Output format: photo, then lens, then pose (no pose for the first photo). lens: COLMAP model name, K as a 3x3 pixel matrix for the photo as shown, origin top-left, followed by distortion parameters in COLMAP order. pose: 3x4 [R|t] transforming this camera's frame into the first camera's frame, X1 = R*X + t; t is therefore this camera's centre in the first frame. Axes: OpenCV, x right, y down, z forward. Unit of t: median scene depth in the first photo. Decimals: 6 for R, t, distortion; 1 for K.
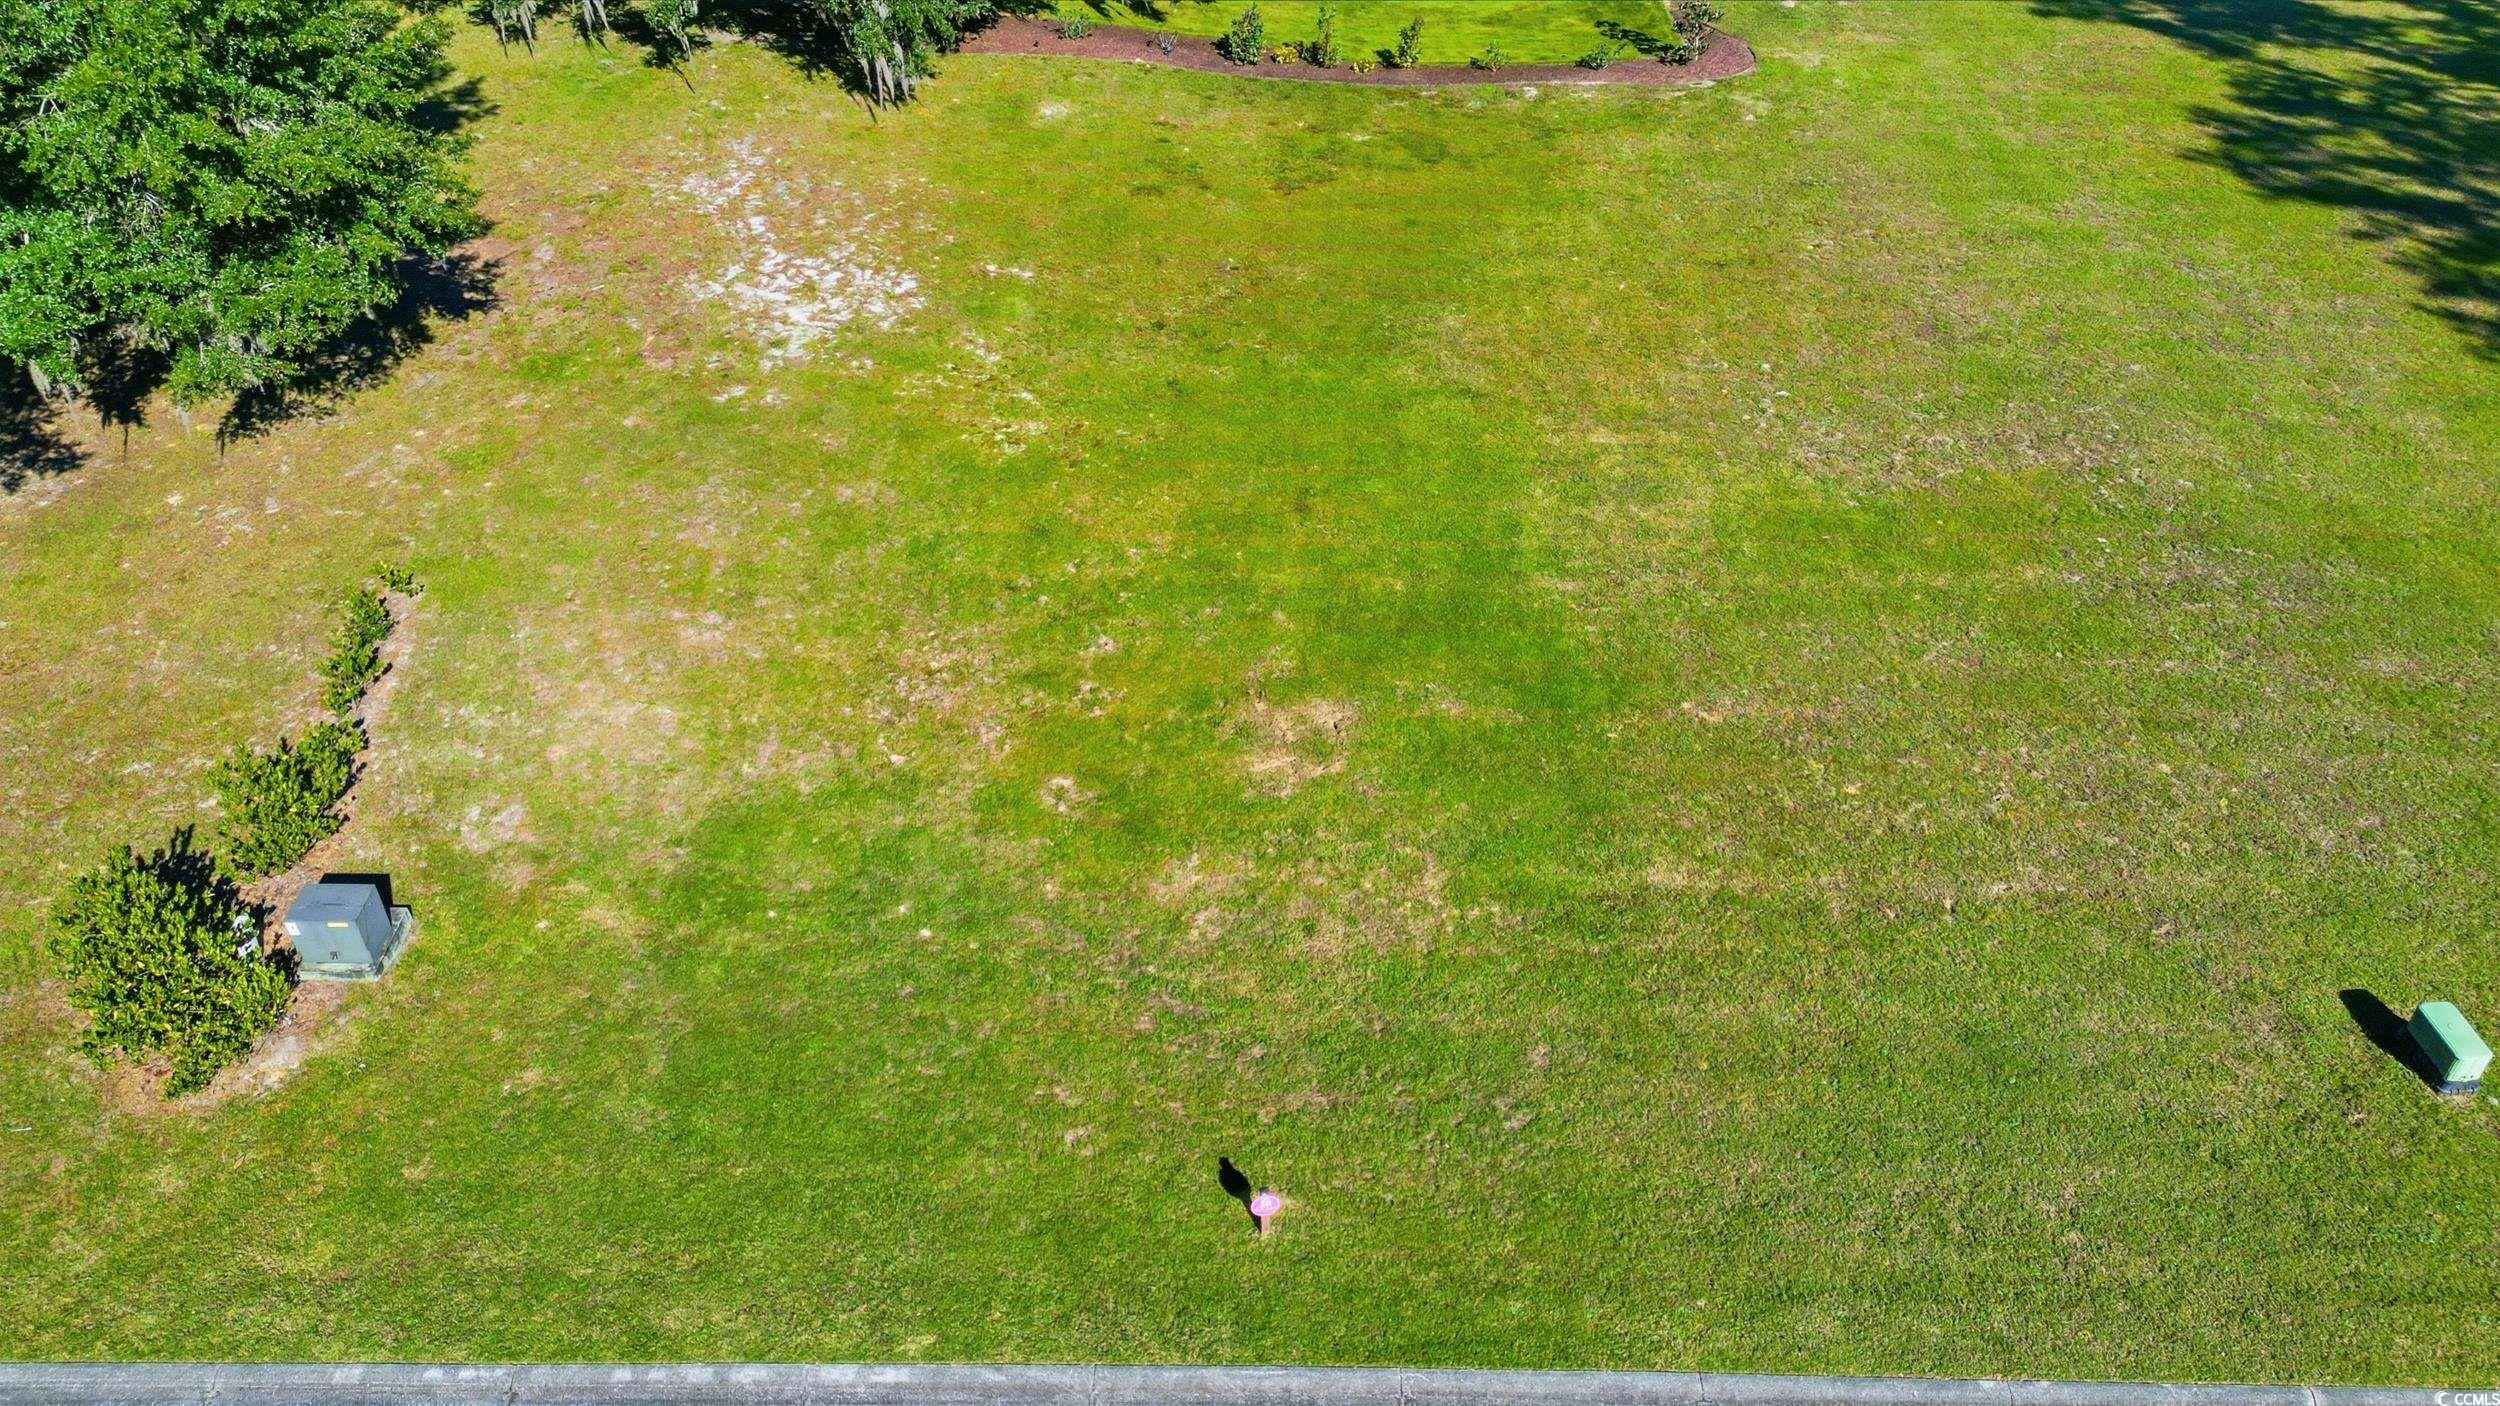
lens RADIAL K [[1744.7, 0, 1253.9], [0, 1744.7, 707.6], [0, 0, 1]] dist [0.080338, -0.076424]
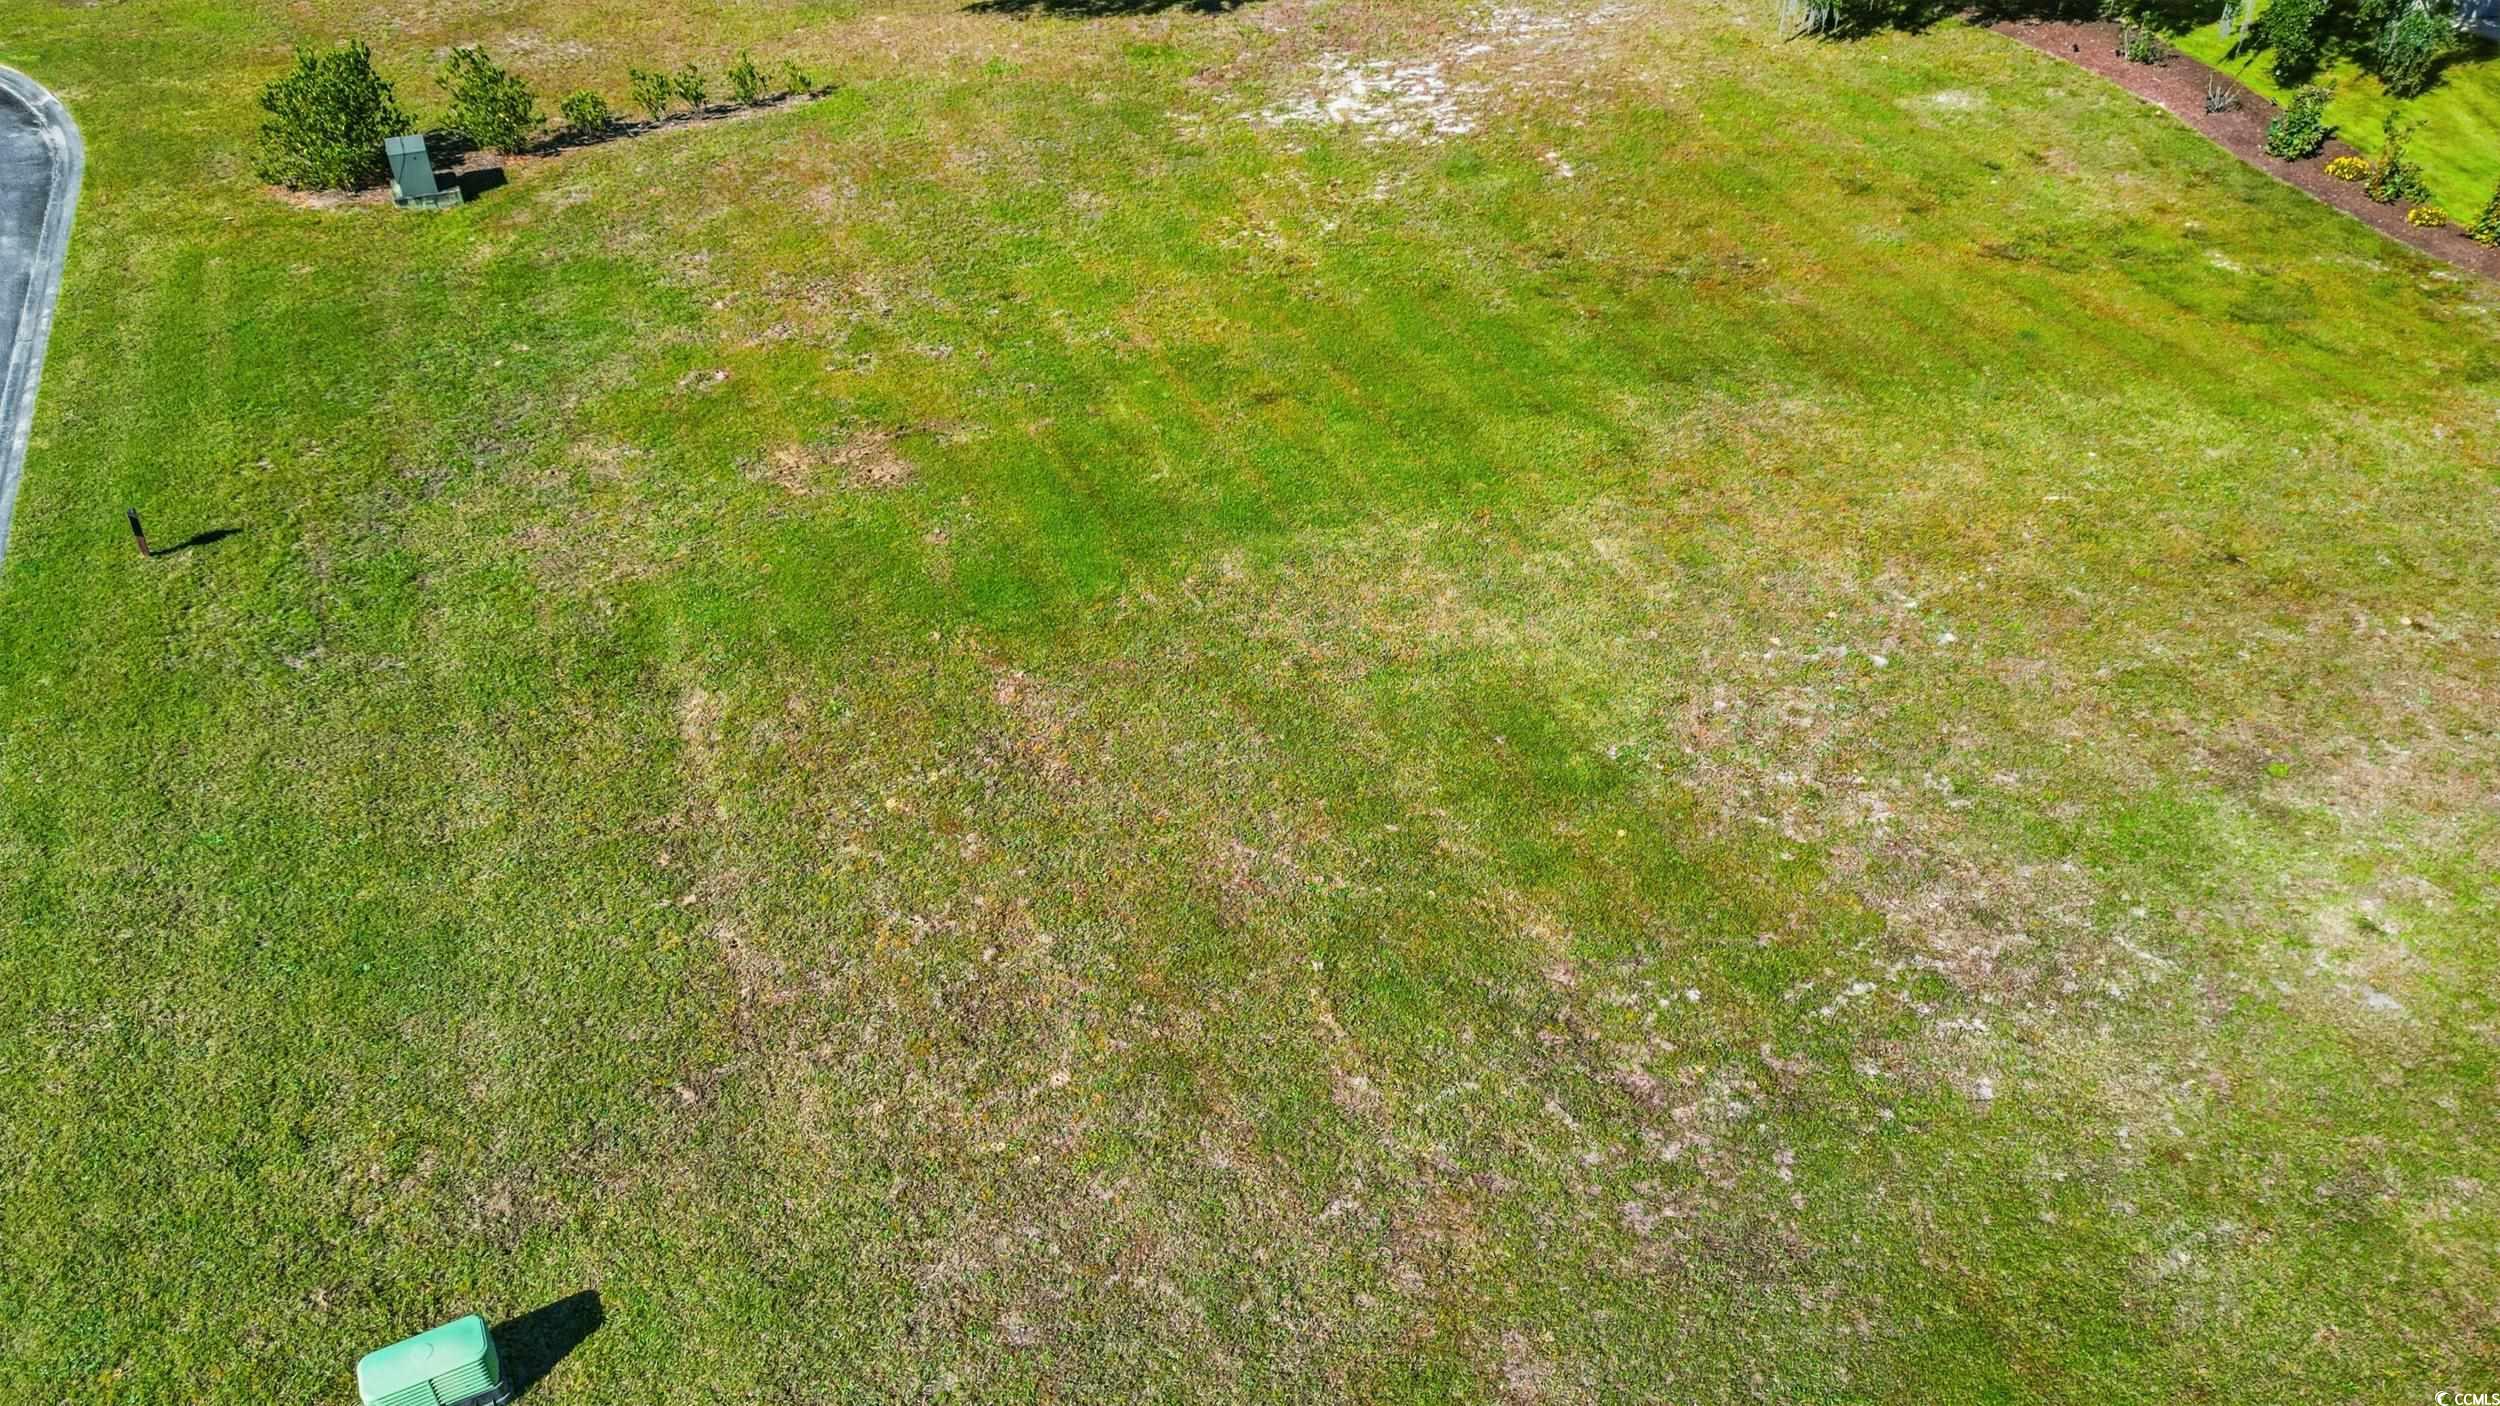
lens RADIAL K [[1753.5, 0, 1250.0], [0, 1753.5, 703.0], [0, 0, 1]] dist [0.089391, -0.092359]
pose [[0.402263, 0.553150, -0.729527, 0.846693], [-0.576842, 0.771912, 0.267216, -0.256184], [0.710942, 0.313331, 0.629592, 0.547857]]
